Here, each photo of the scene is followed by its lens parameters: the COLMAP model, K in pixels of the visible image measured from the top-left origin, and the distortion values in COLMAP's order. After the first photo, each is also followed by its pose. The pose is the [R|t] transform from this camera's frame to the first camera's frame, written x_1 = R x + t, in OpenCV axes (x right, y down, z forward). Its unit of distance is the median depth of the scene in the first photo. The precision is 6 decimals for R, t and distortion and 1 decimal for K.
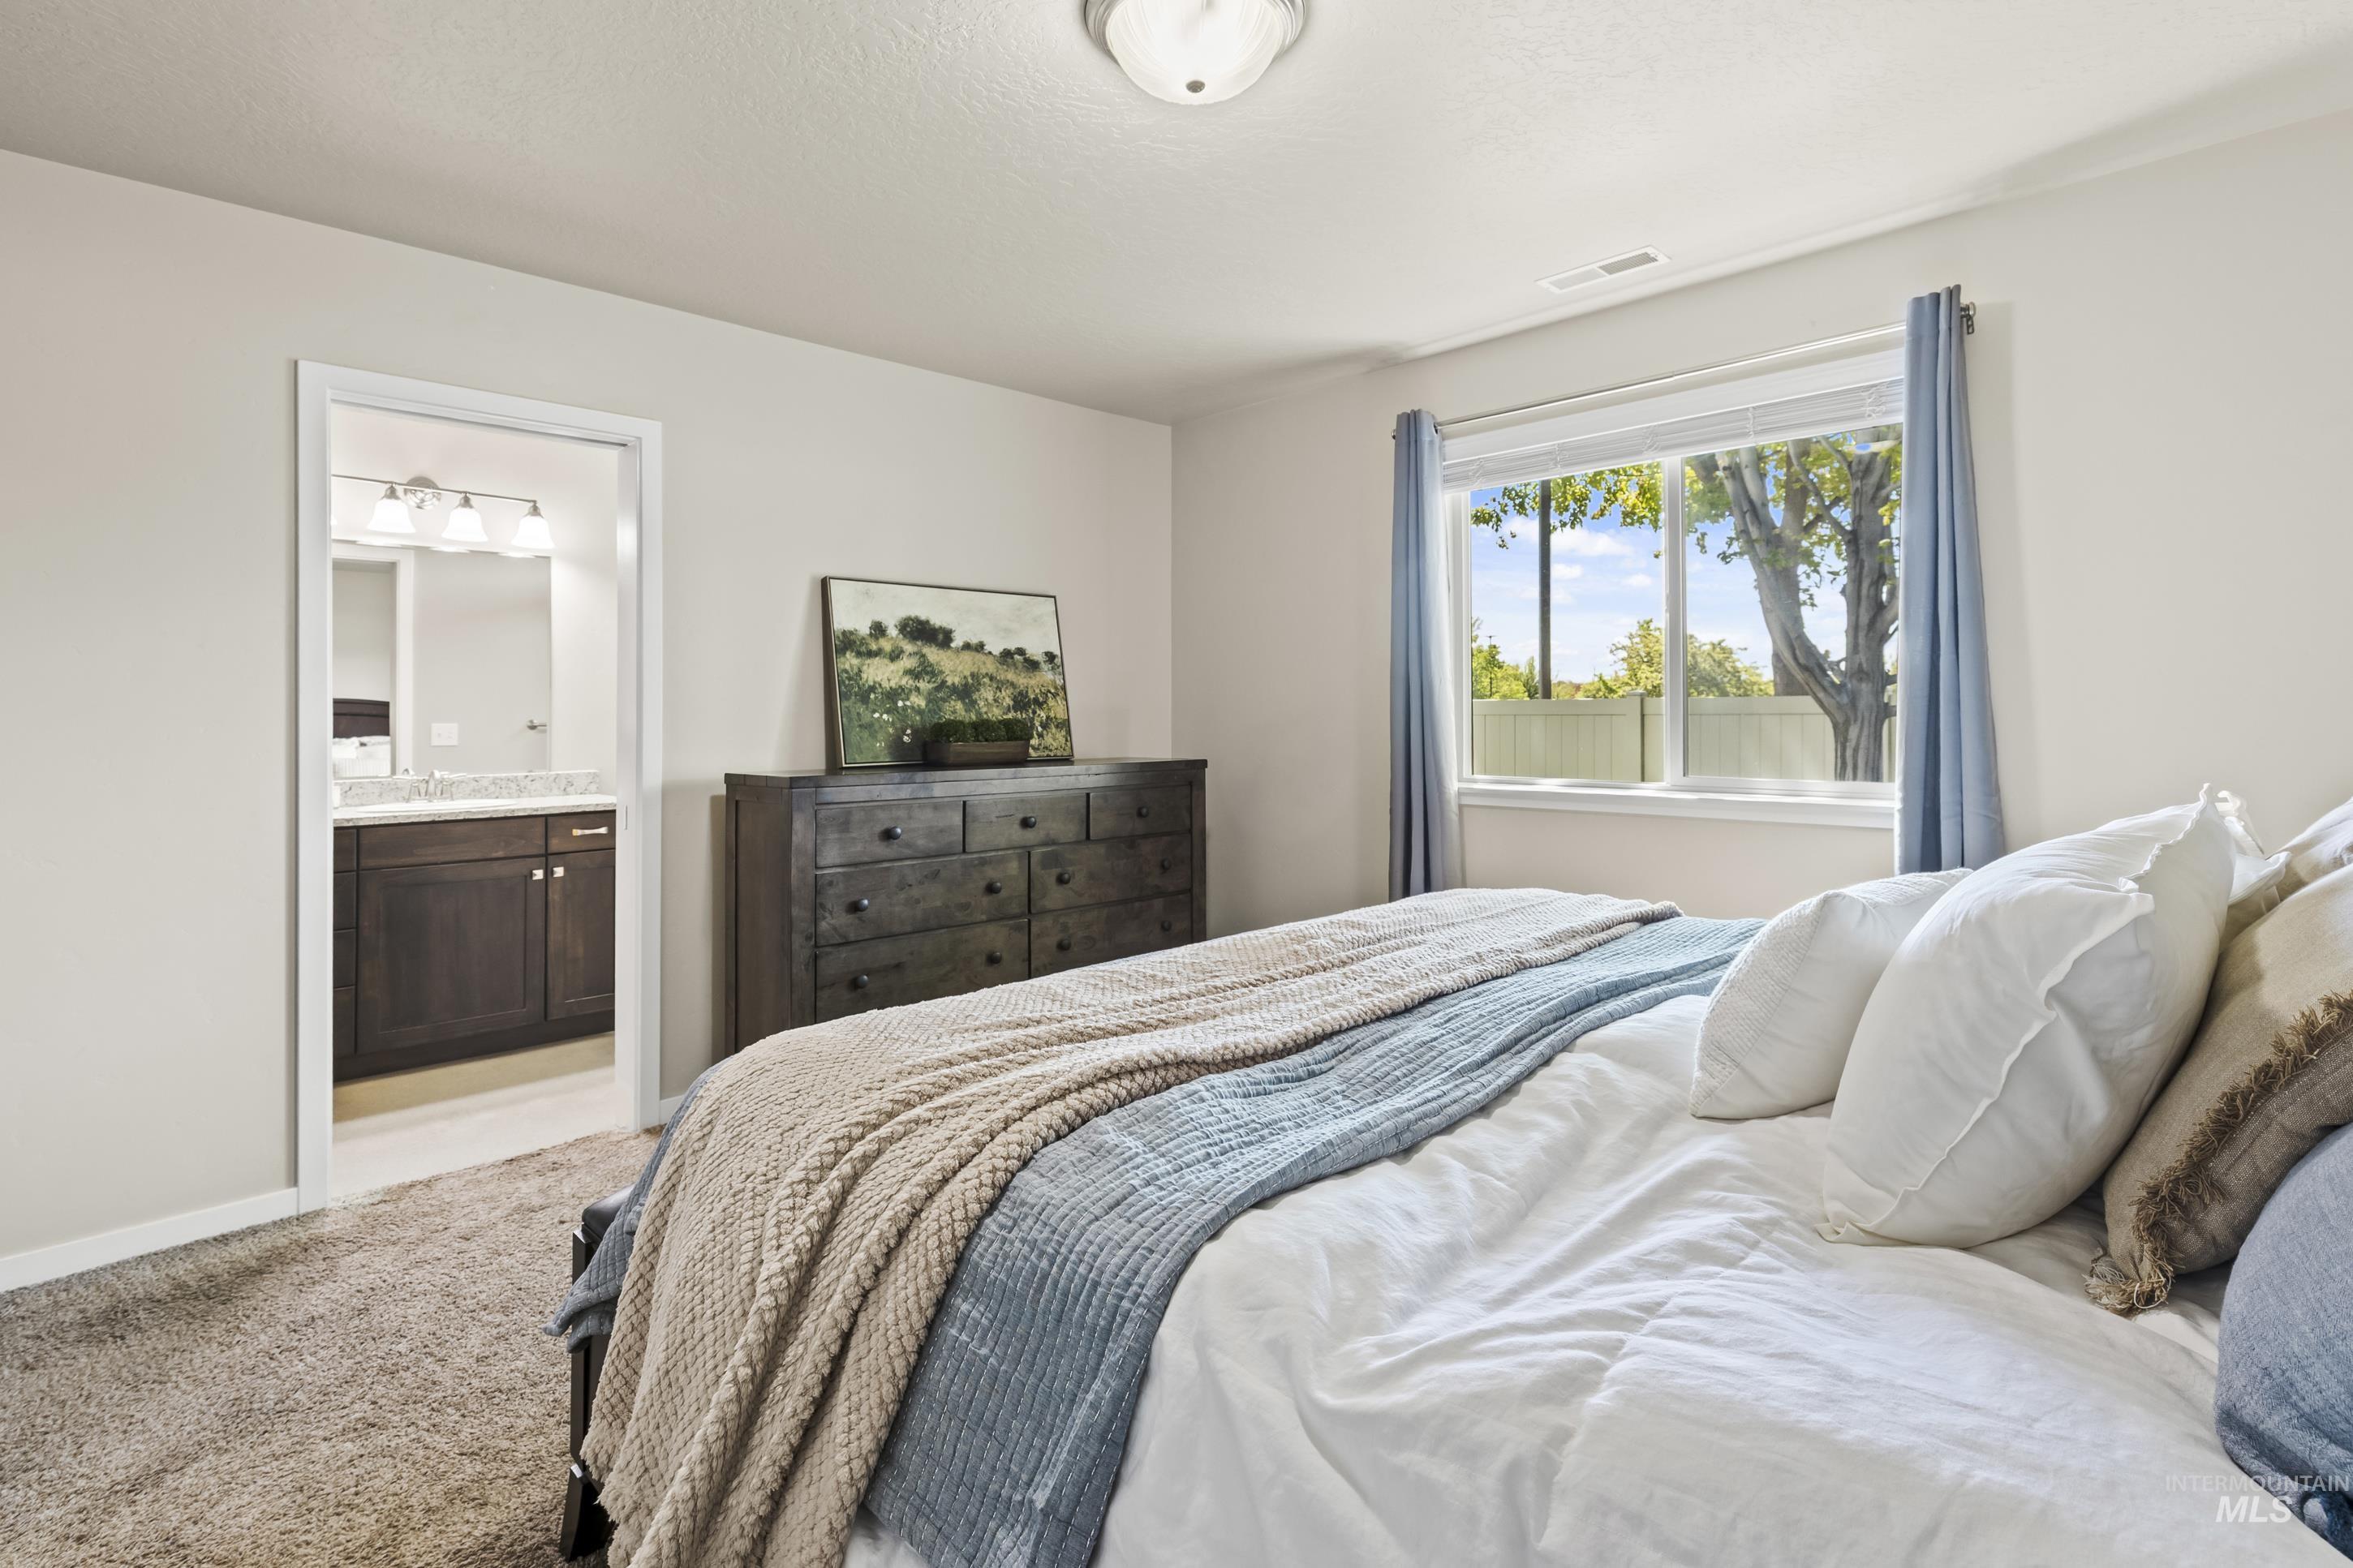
lens RADIAL K [[1122.7, 0, 1175.0], [0, 1122.7, 711.5], [0, 0, 1]] dist [0.001962, -0.000162]
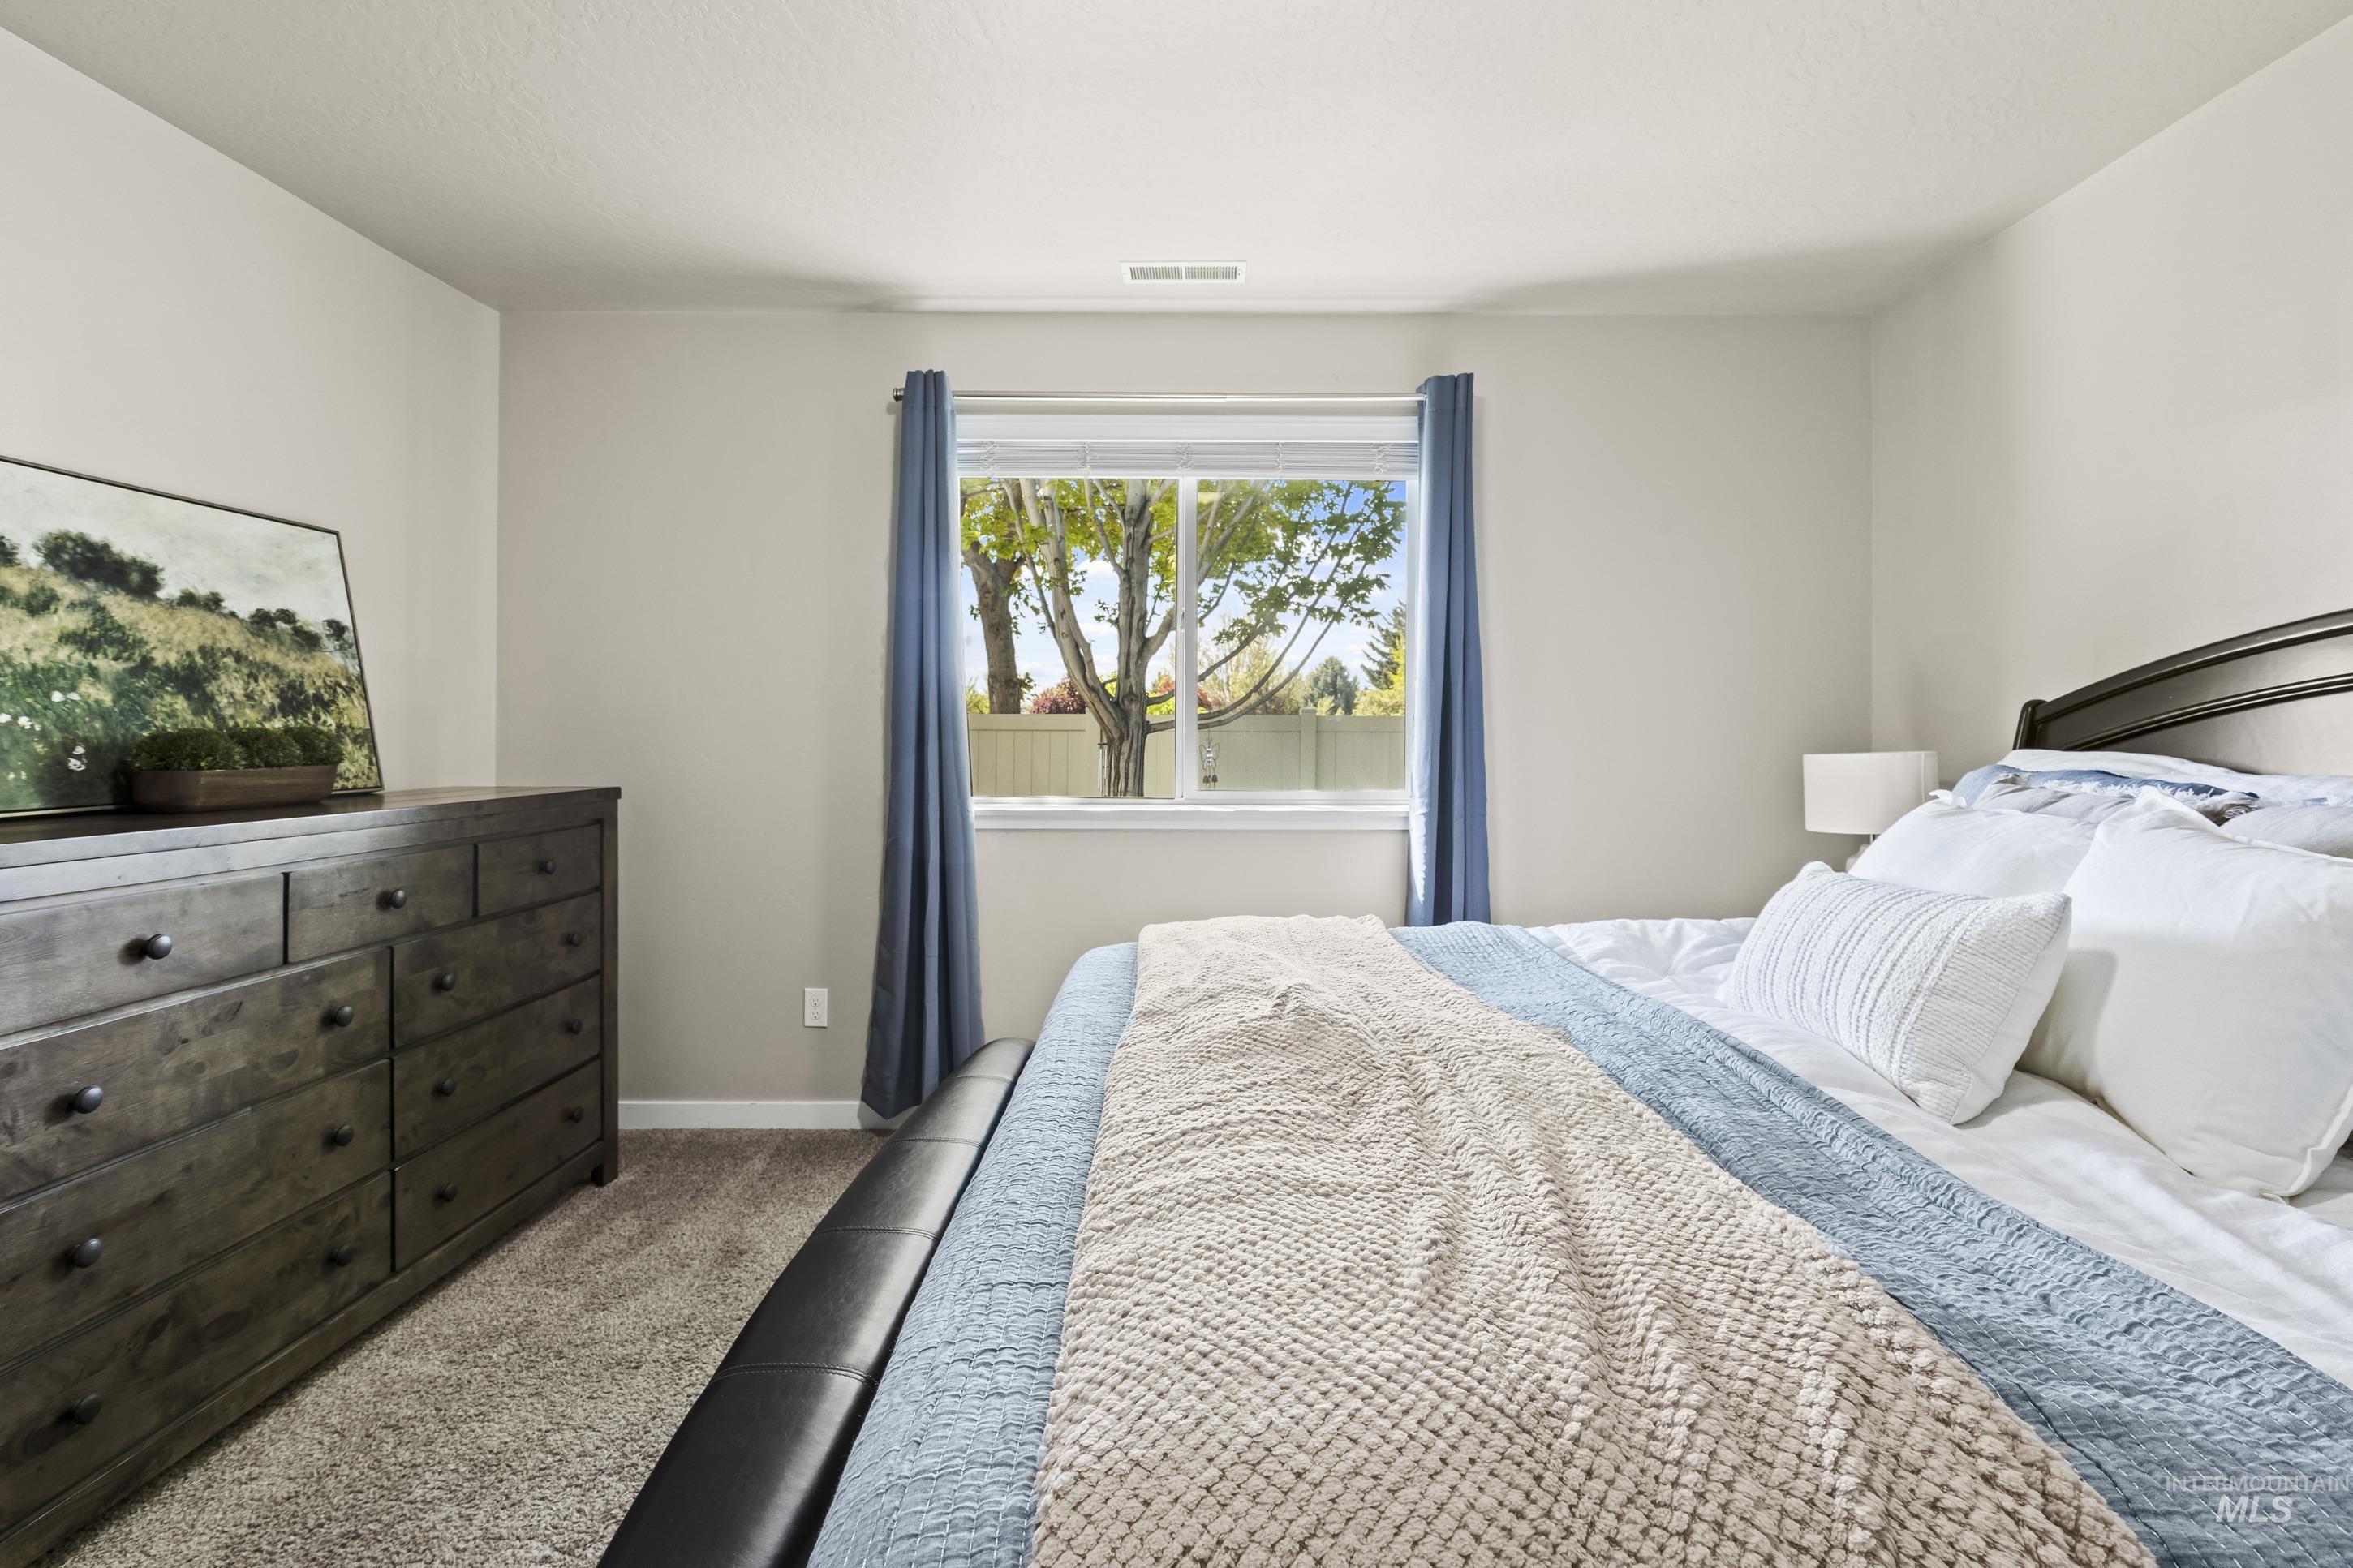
lens RADIAL K [[1105.5, 0, 1186.2], [0, 1105.5, 738.3], [0, 0, 1]] dist [0.000165, -0.000309]
pose [[0.699916, 0.002673, 0.714220, -0.237835], [-0.010422, 0.999925, 0.006471, 0.003305], [-0.714149, -0.011973, 0.699891, 0.256630]]
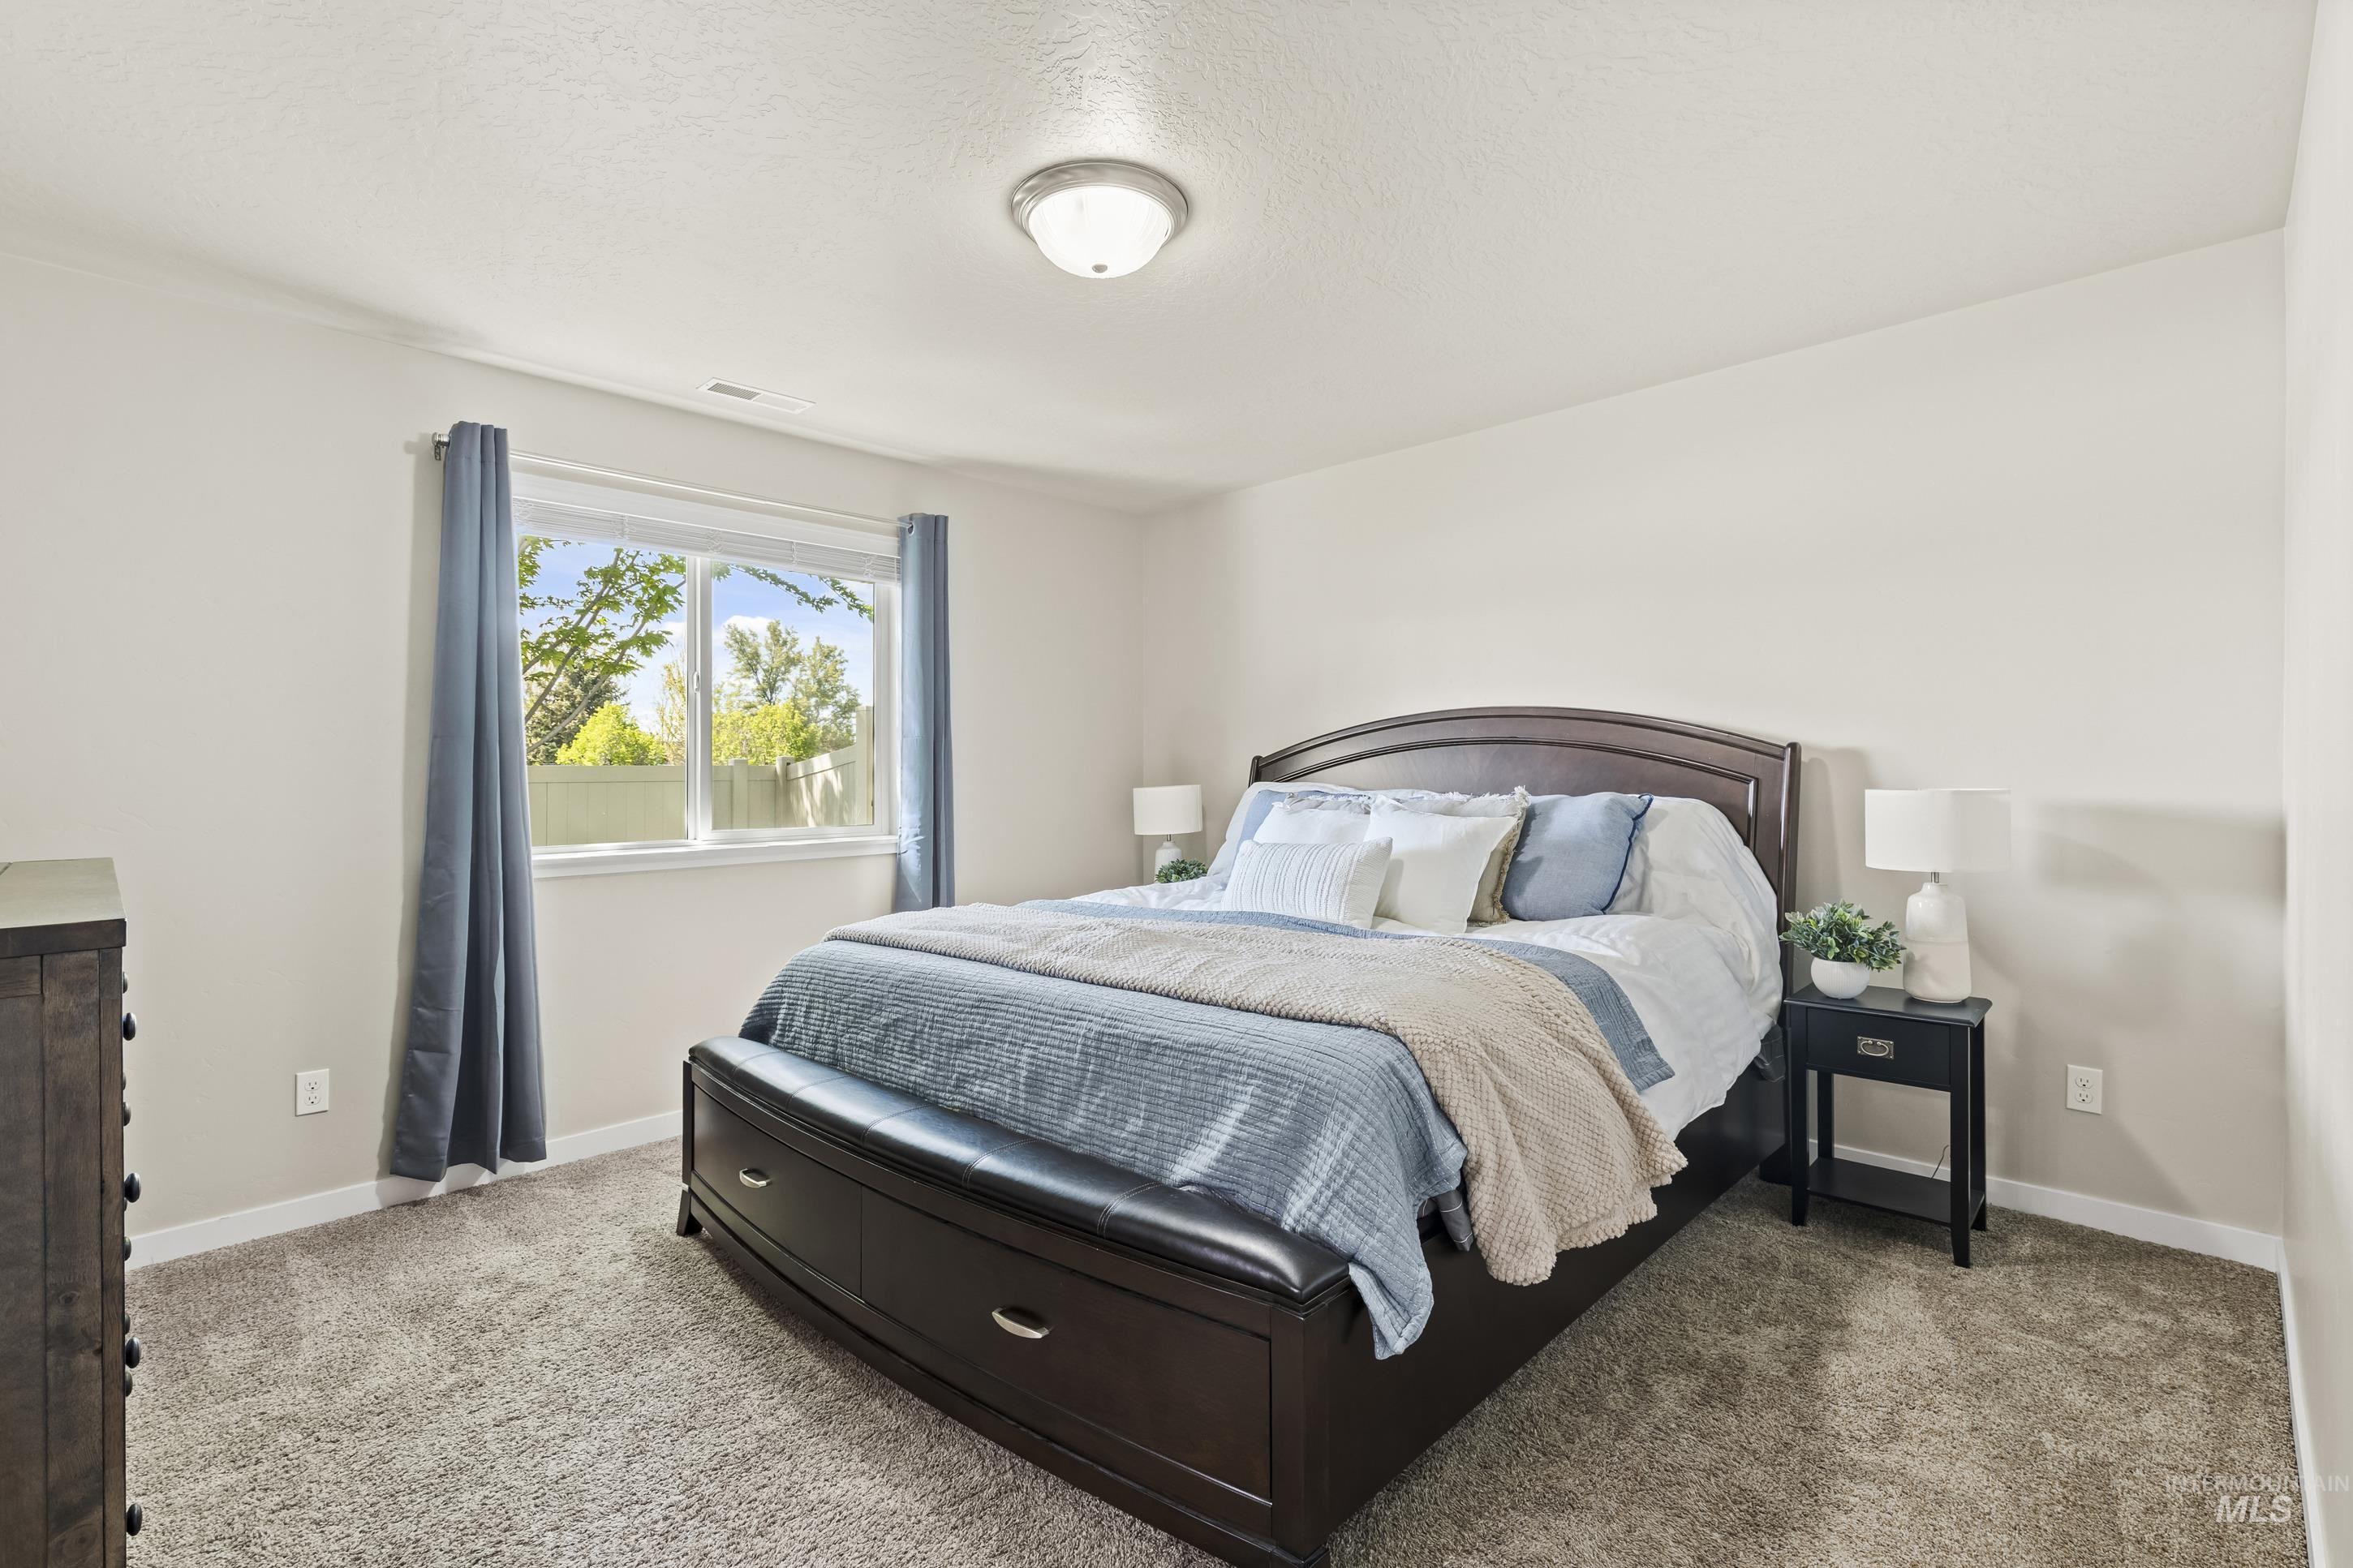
lens RADIAL K [[1063.9, 0, 1177.6], [0, 1063.9, 795.8], [0, 0, 1]] dist [0.002832, 0.000355]
pose [[-0.017580, -0.016469, 0.999710, -0.596001], [0.006666, 0.999840, 0.016589, 0.004159], [-0.999823, 0.006955, -0.017467, 0.468635]]
